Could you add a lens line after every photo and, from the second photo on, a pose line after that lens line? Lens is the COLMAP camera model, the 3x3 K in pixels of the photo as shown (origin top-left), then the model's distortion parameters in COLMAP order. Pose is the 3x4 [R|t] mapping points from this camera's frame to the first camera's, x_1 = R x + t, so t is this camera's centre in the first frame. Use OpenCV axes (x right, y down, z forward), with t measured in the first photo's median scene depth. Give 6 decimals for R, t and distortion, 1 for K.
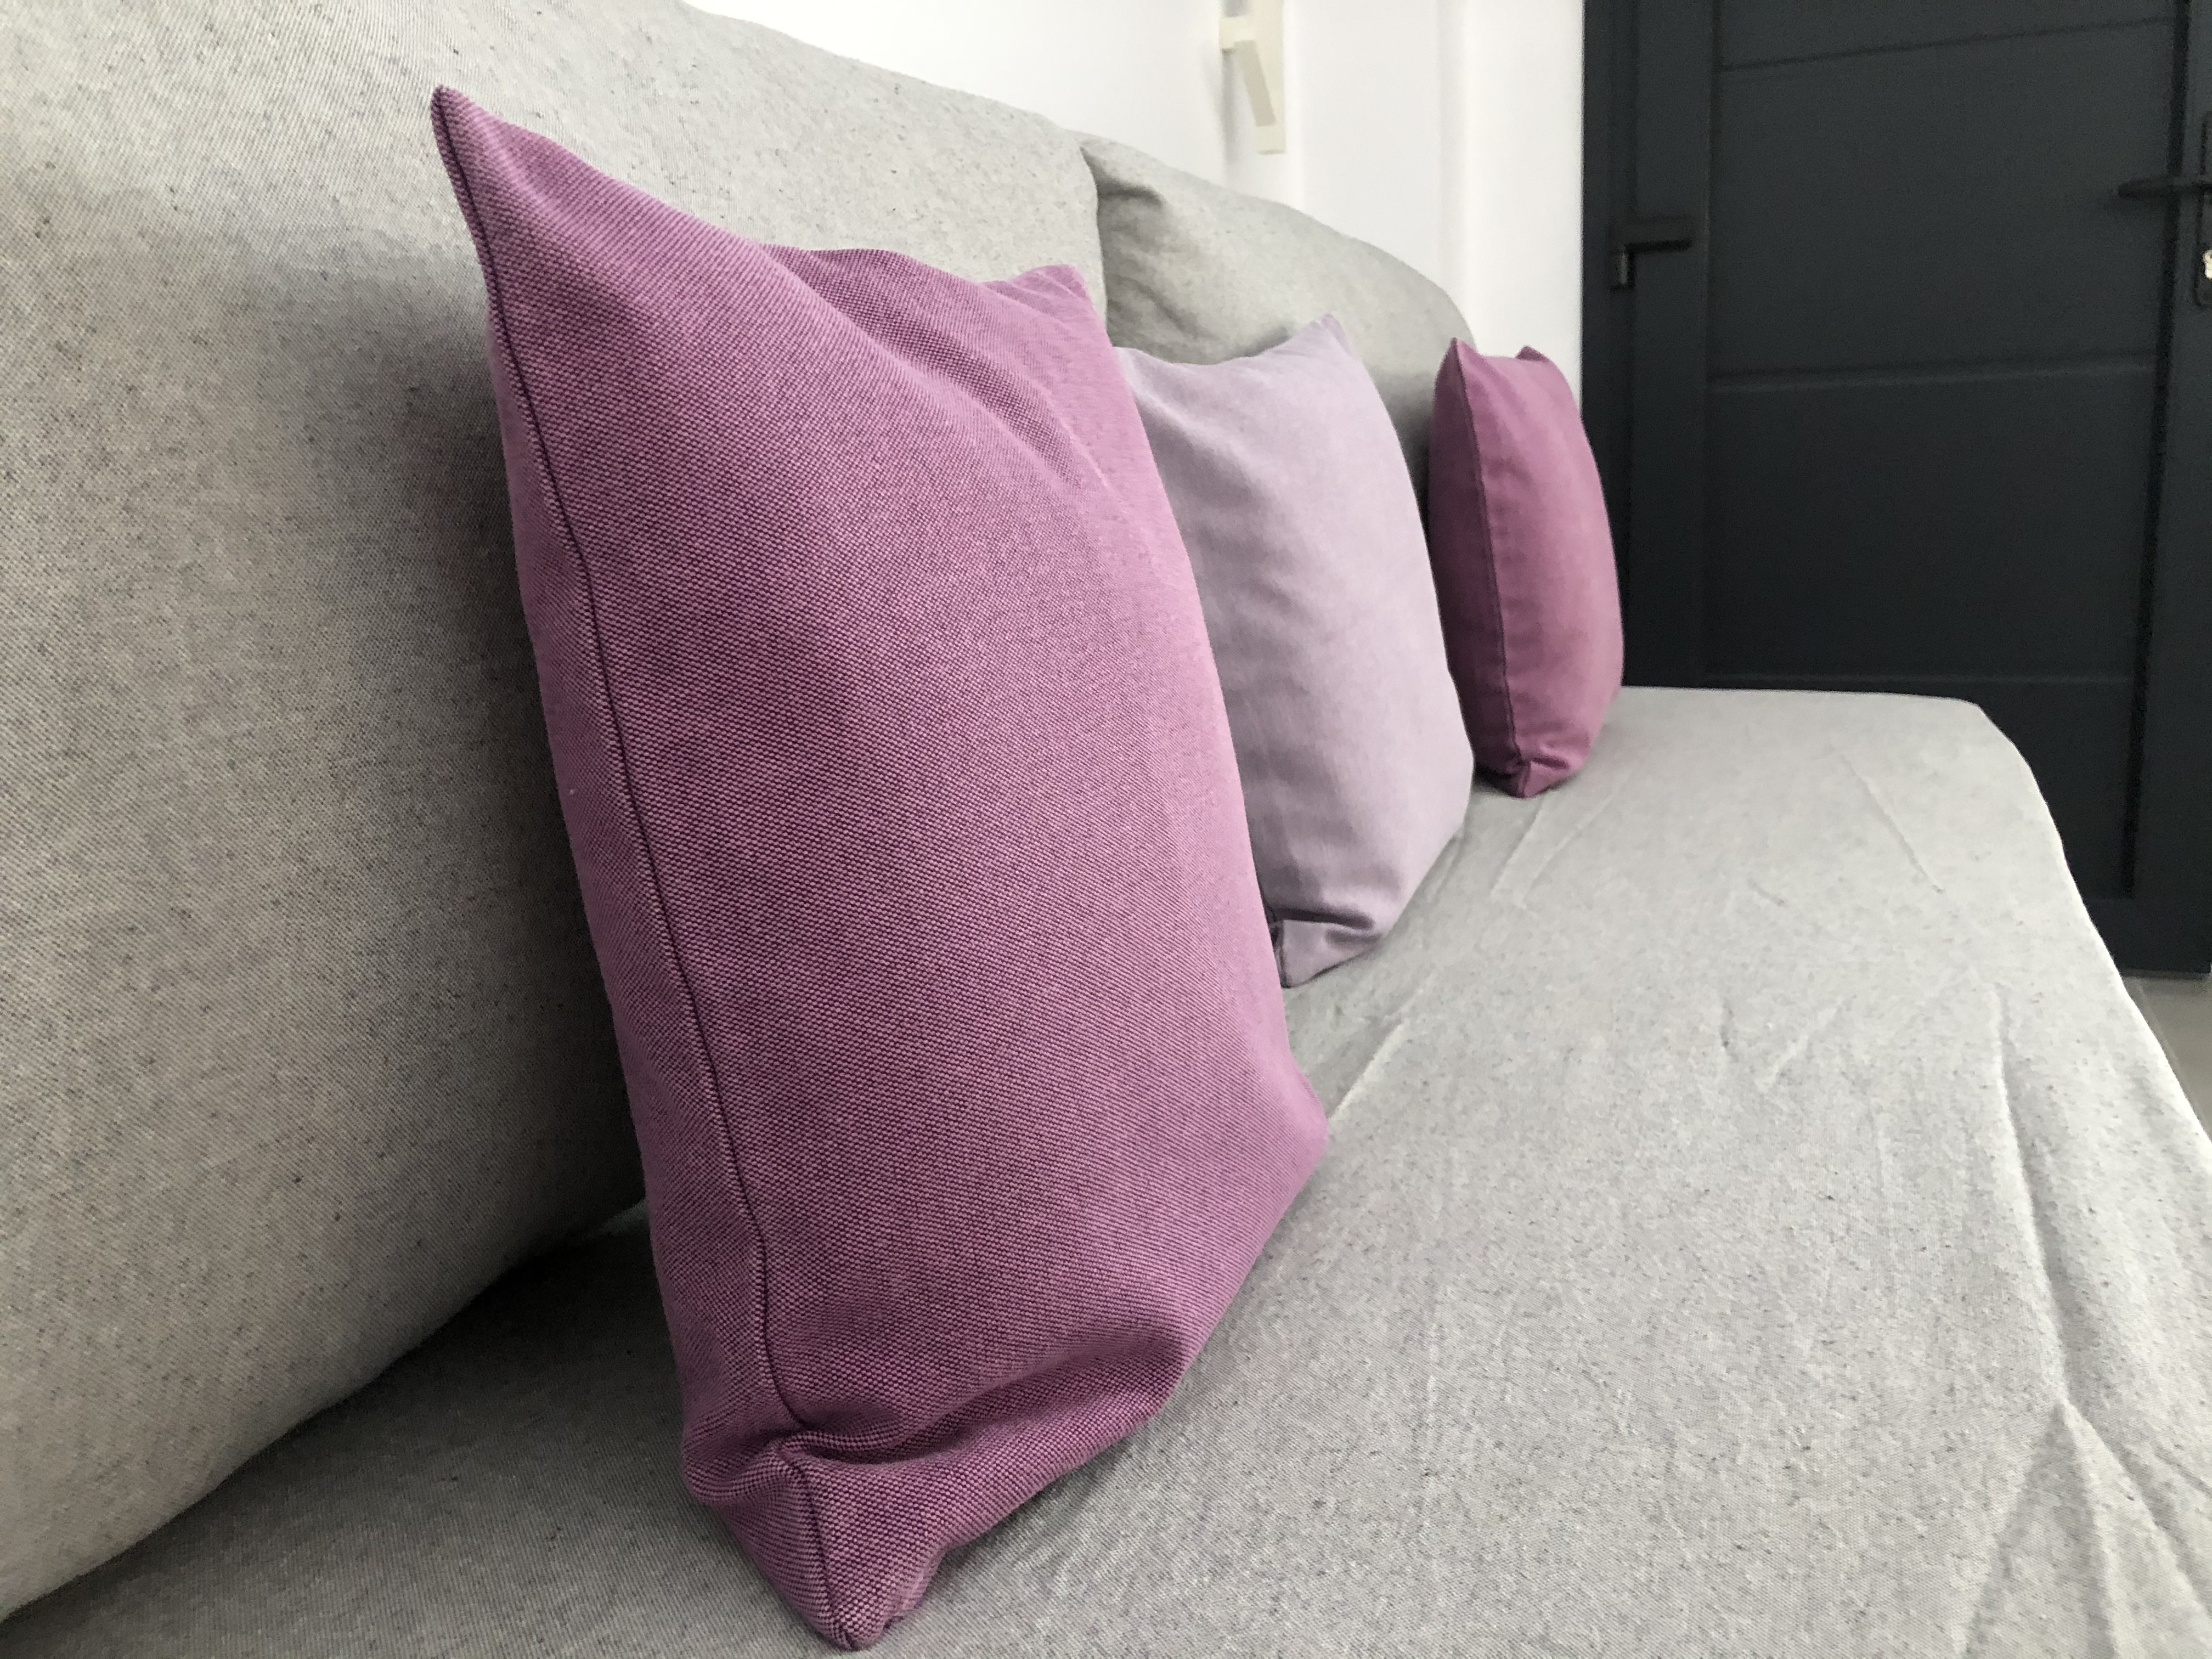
lens RADIAL K [[1656.3, 0, 1106.0], [0, 1656.3, 829.5], [0, 0, 1]] dist [0.020200, -0.001913]
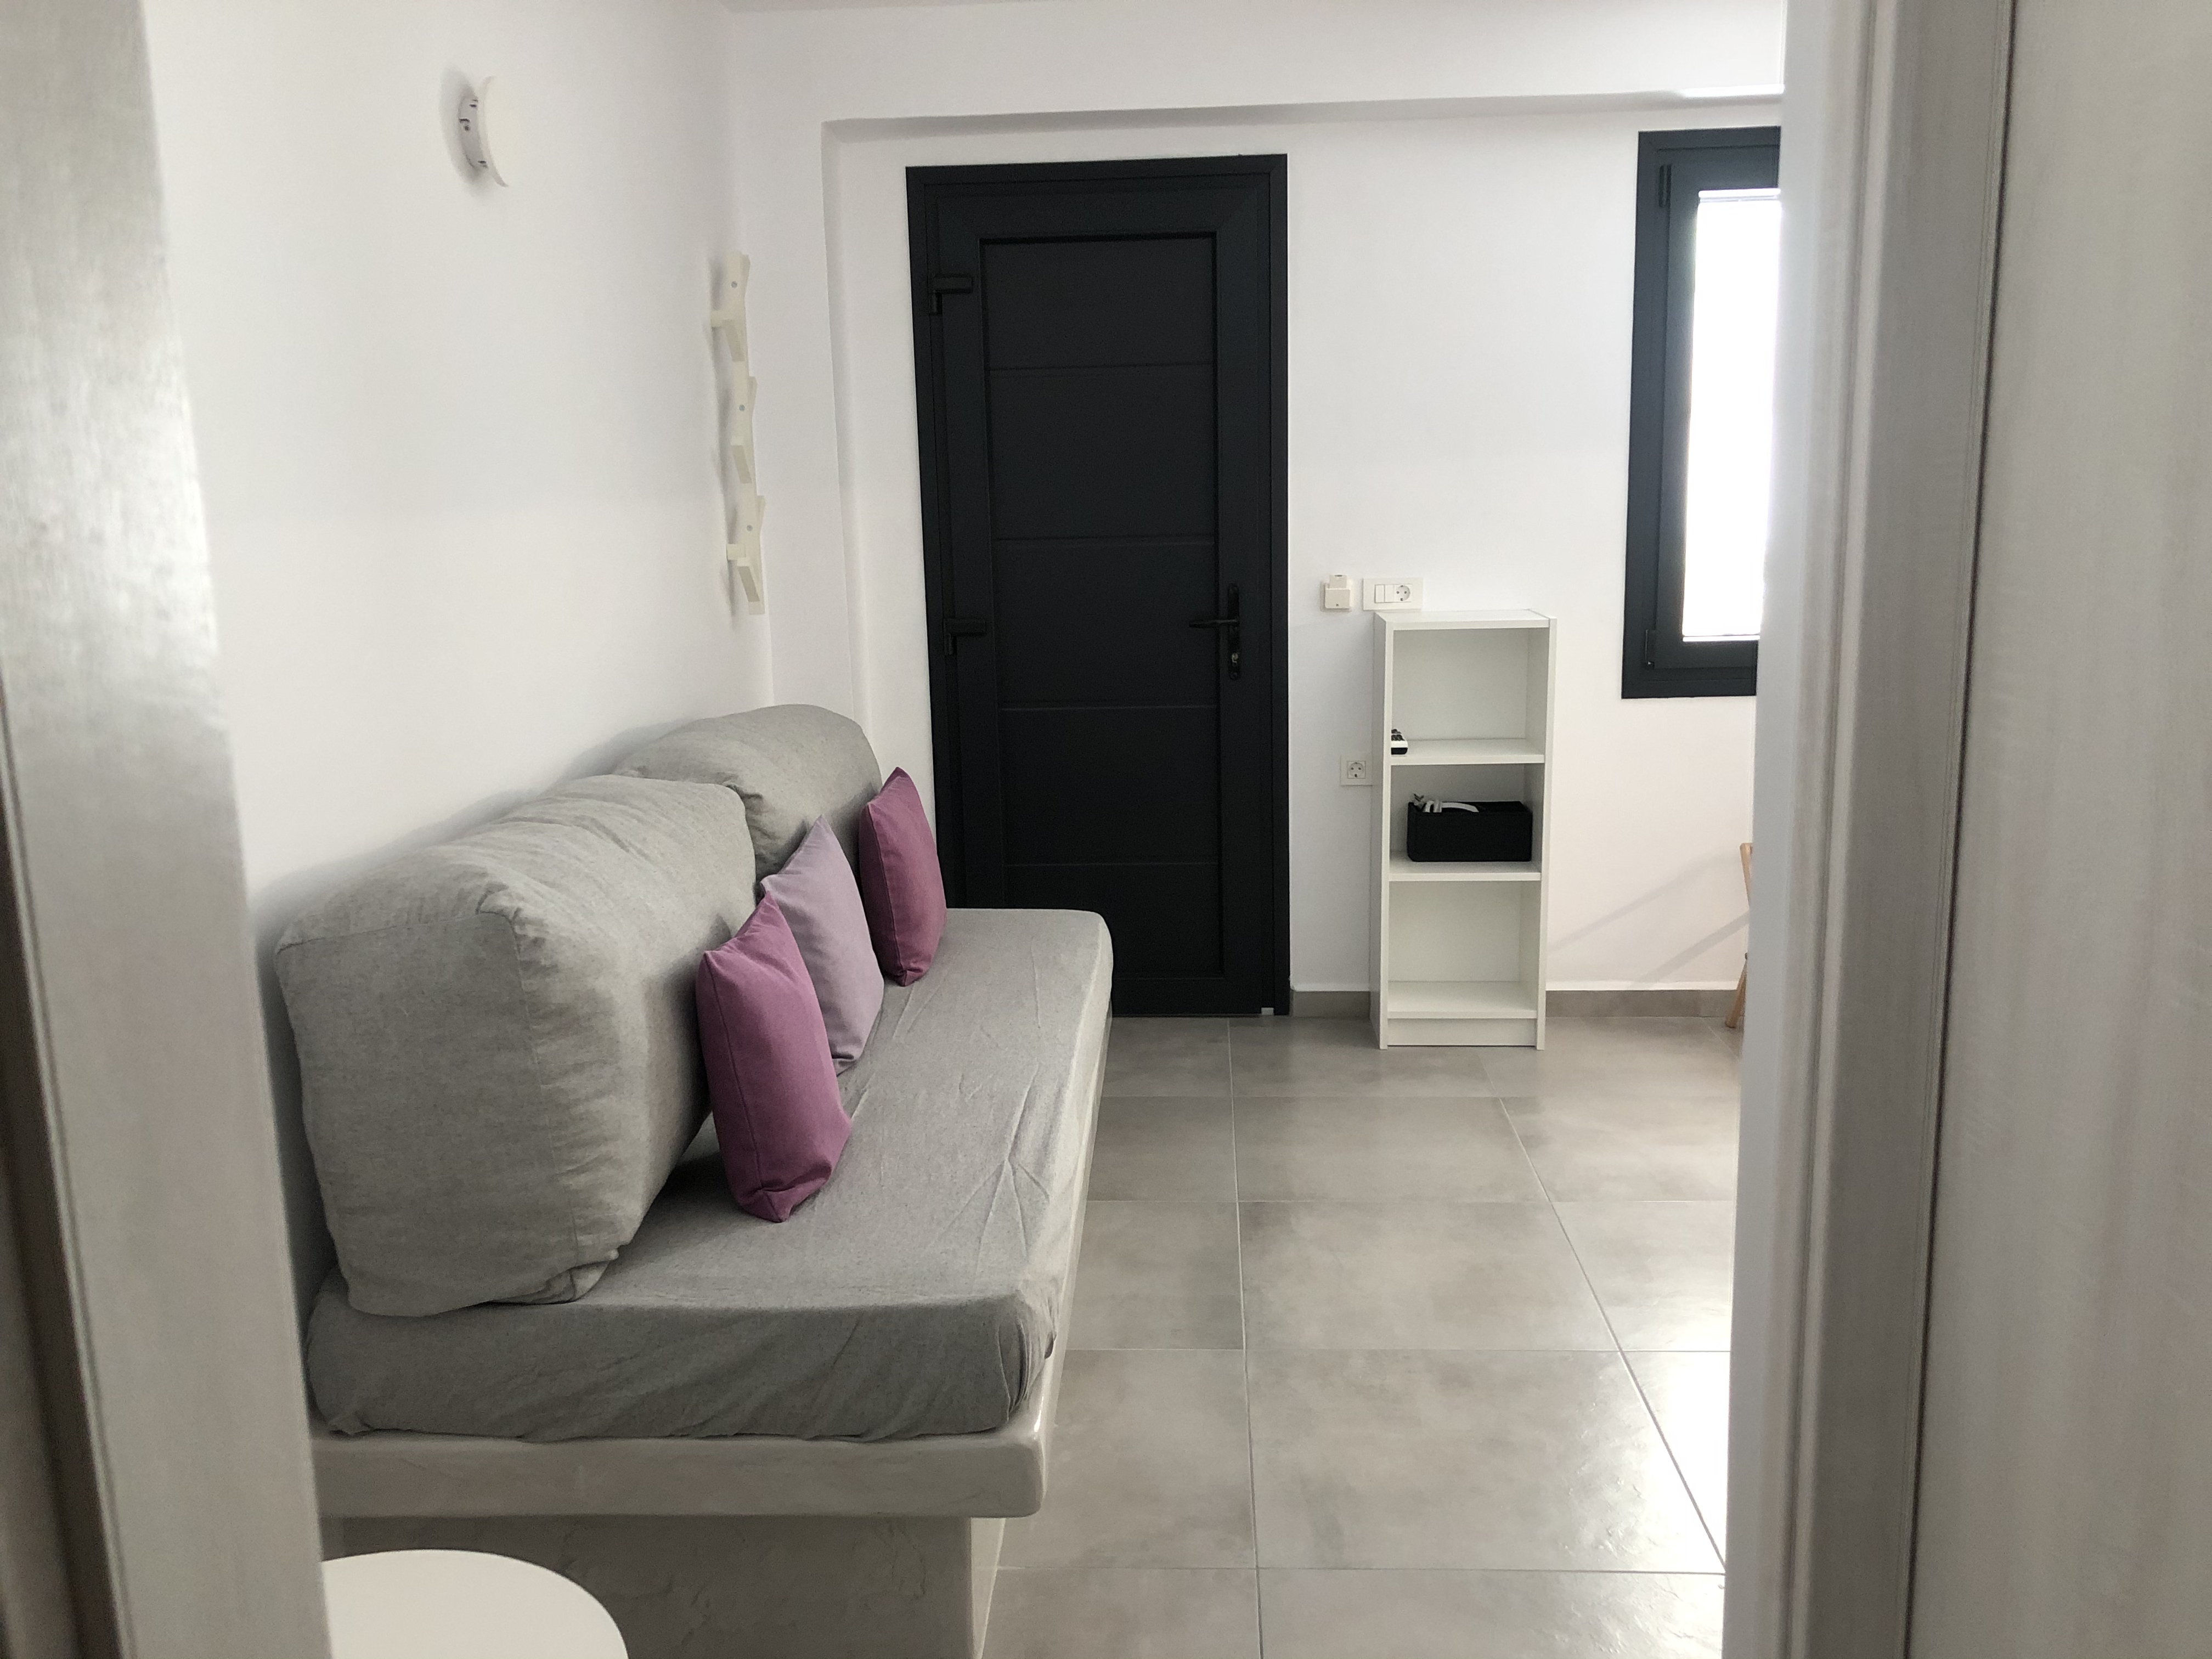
lens RADIAL K [[1835.7, 0, 1119.0], [0, 1835.7, 793.4], [0, 0, 1]] dist [0.016793, 0.000069]
pose [[0.939064, -0.039889, 0.341419, -0.507019], [0.047729, 0.998754, -0.014591, -0.351233], [-0.340412, 0.029997, 0.939798, -2.314933]]
